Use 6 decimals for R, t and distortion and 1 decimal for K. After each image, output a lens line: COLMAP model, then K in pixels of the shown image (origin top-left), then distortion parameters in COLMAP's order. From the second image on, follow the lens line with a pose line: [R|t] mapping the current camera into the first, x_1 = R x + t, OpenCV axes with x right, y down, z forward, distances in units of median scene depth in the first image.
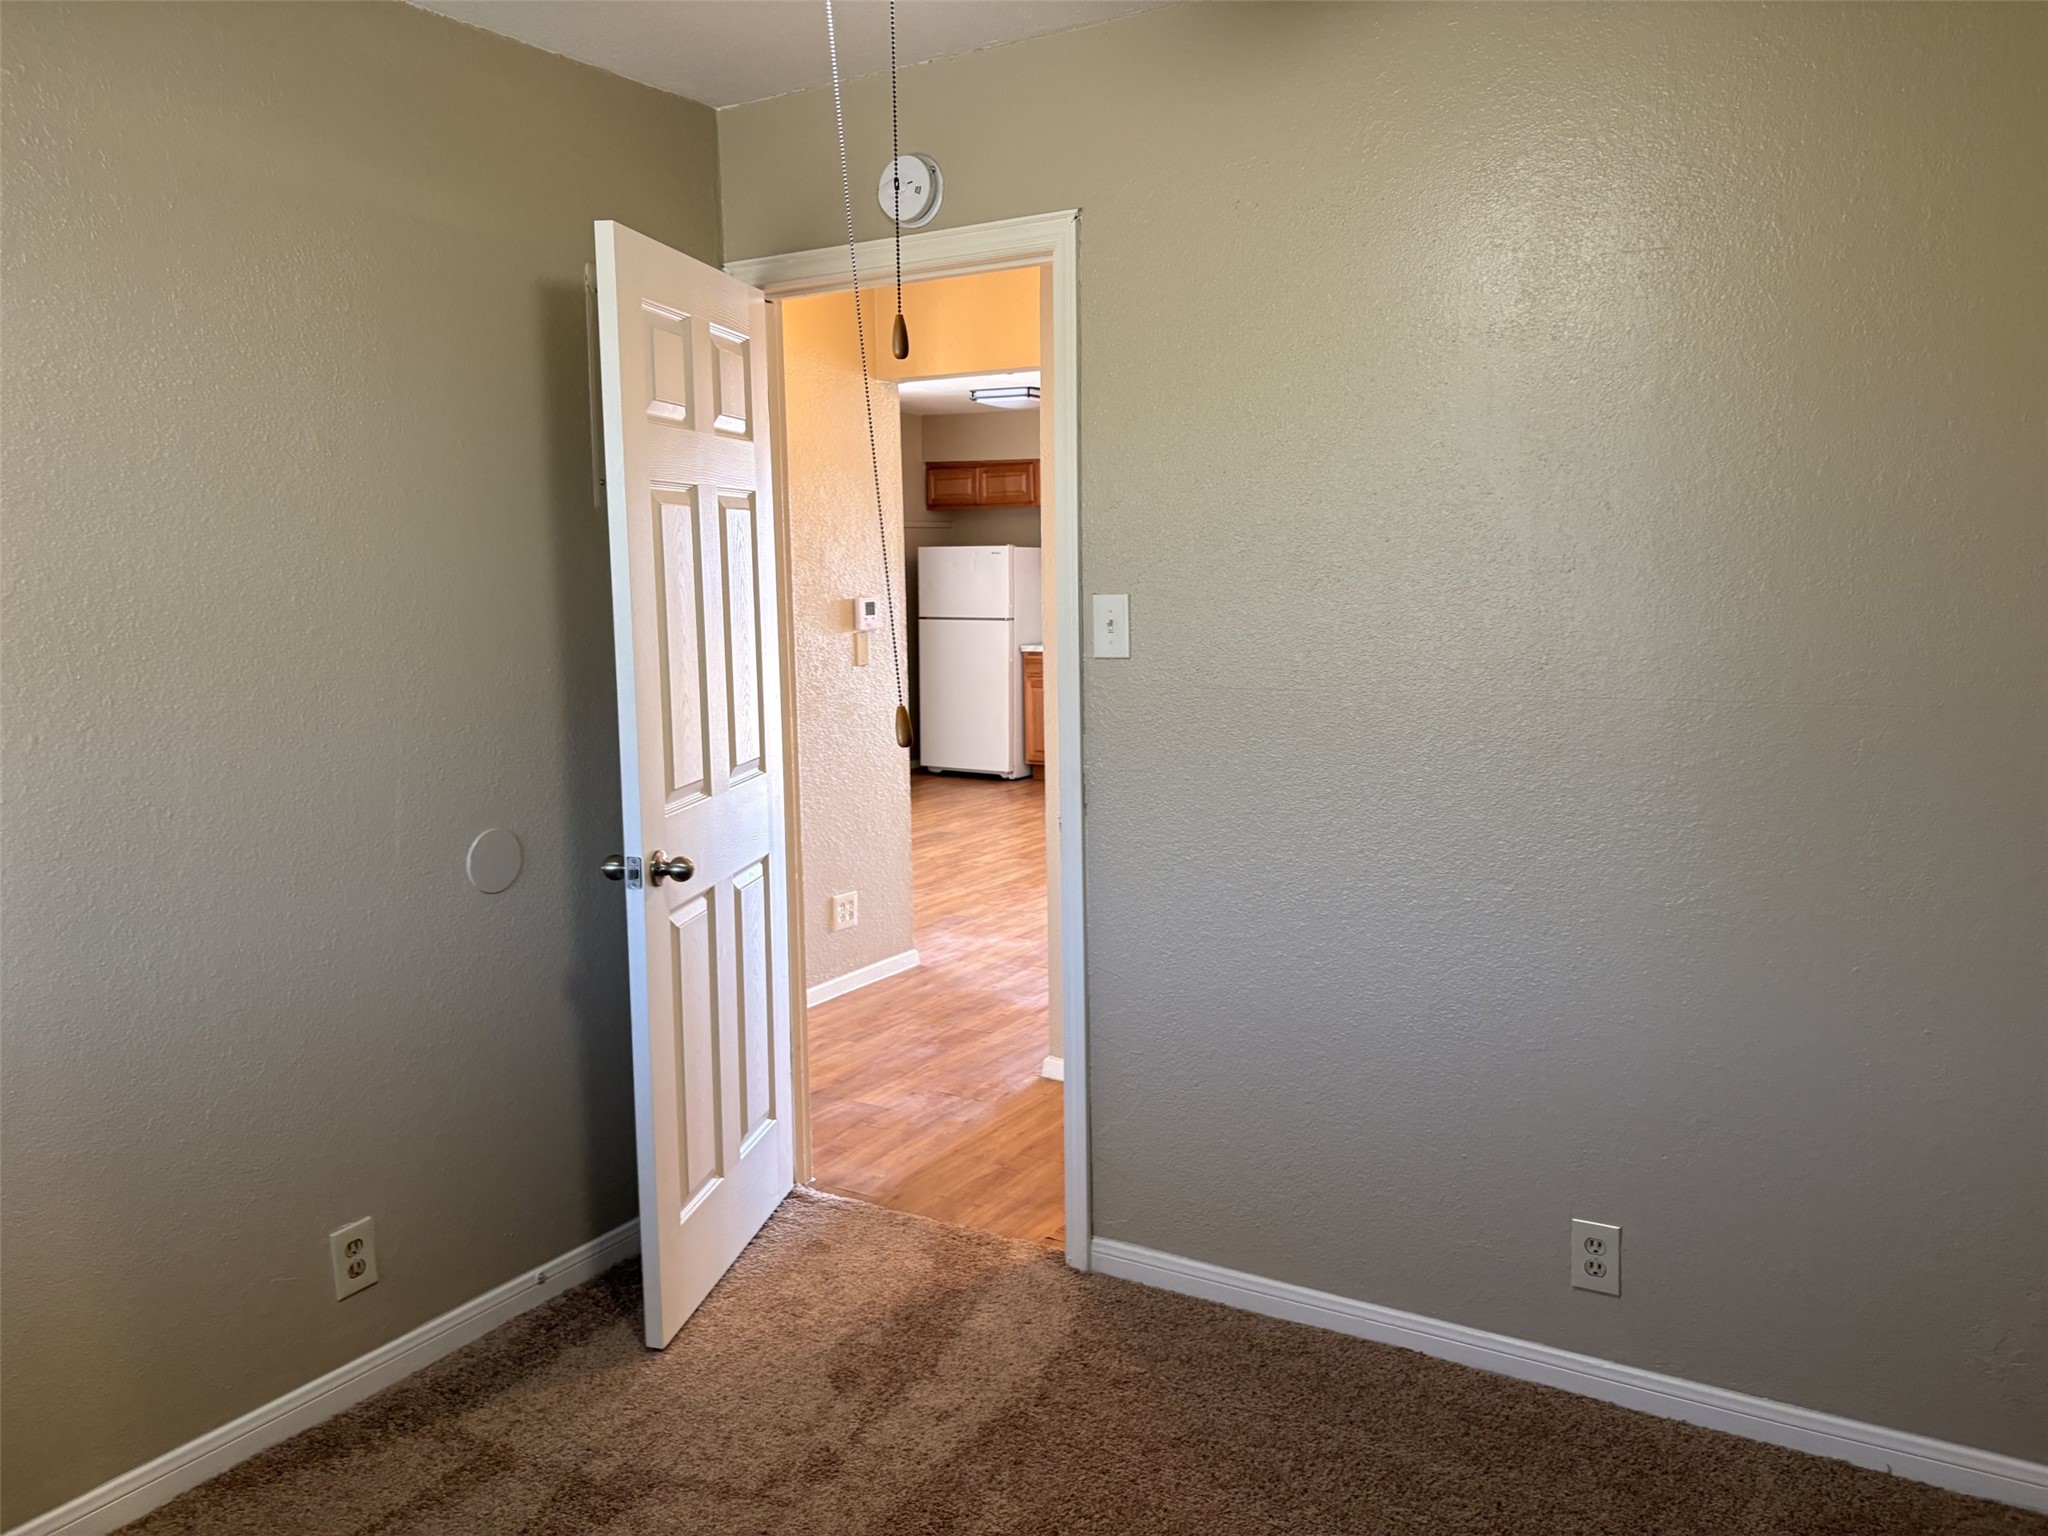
lens RADIAL K [[1553.2, 0, 1020.8], [0, 1553.2, 761.8], [0, 0, 1]] dist [0.035432, -0.029238]
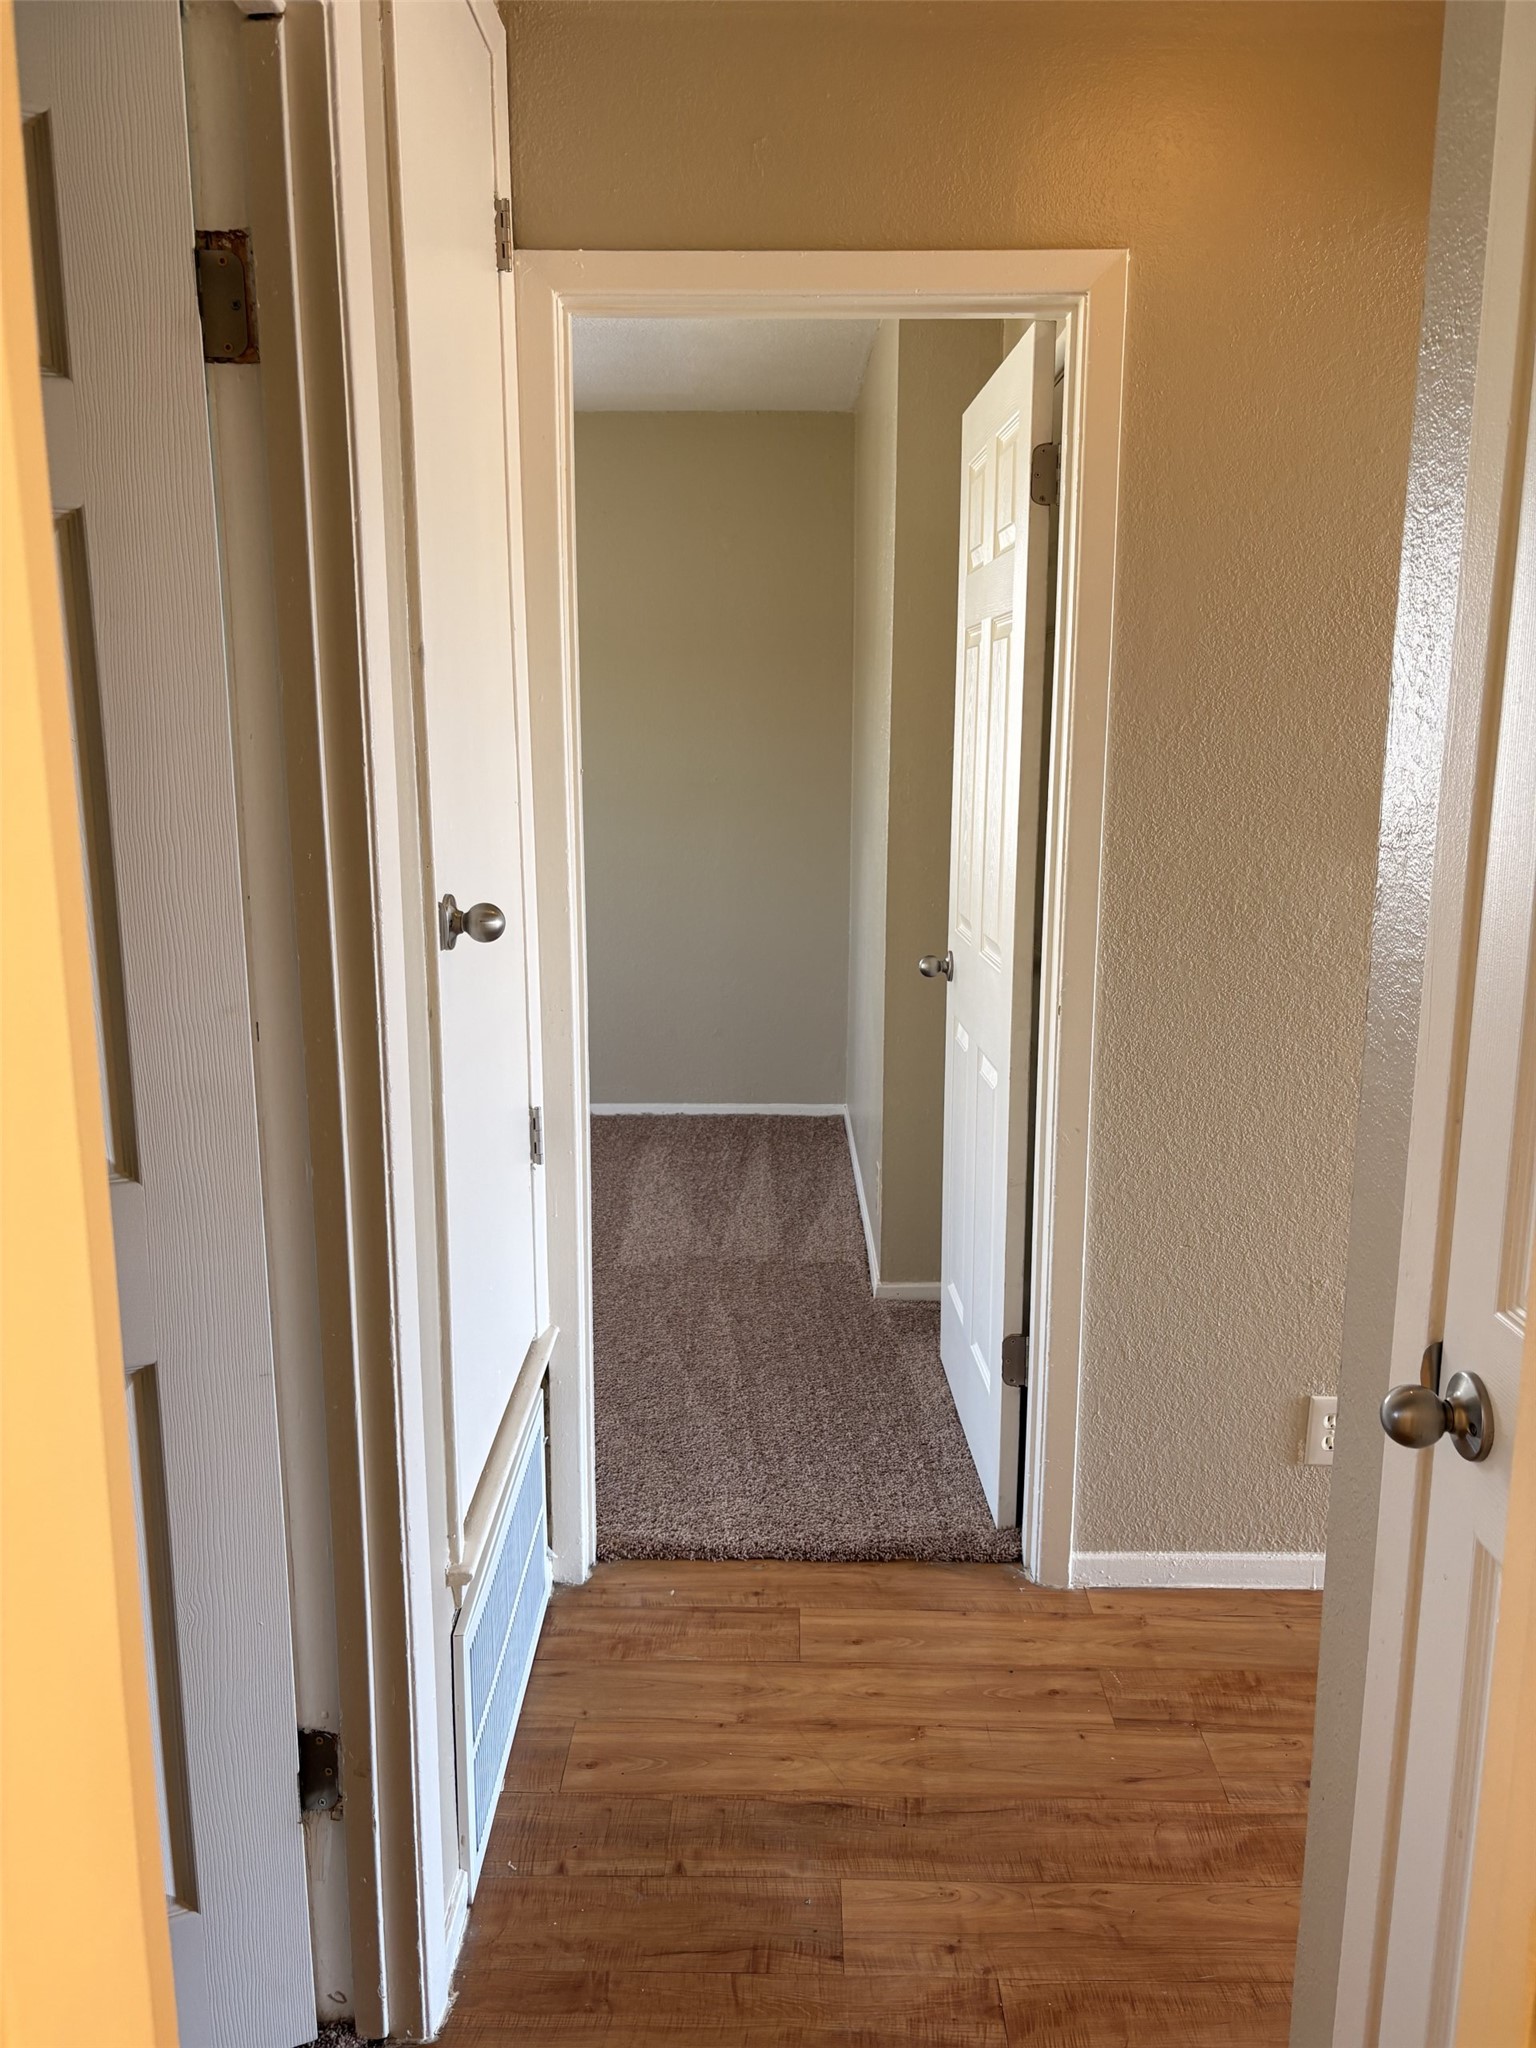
lens RADIAL K [[1553.2, 0, 762.6], [0, 1553.2, 1024.0], [0, 0, 1]] dist [0.035432, -0.029238]
pose [[0.517107, 0.181890, -0.836371, 0.213579], [-0.123174, 0.982802, 0.137580, -0.088471], [0.847012, 0.031875, 0.530618, 0.702181]]
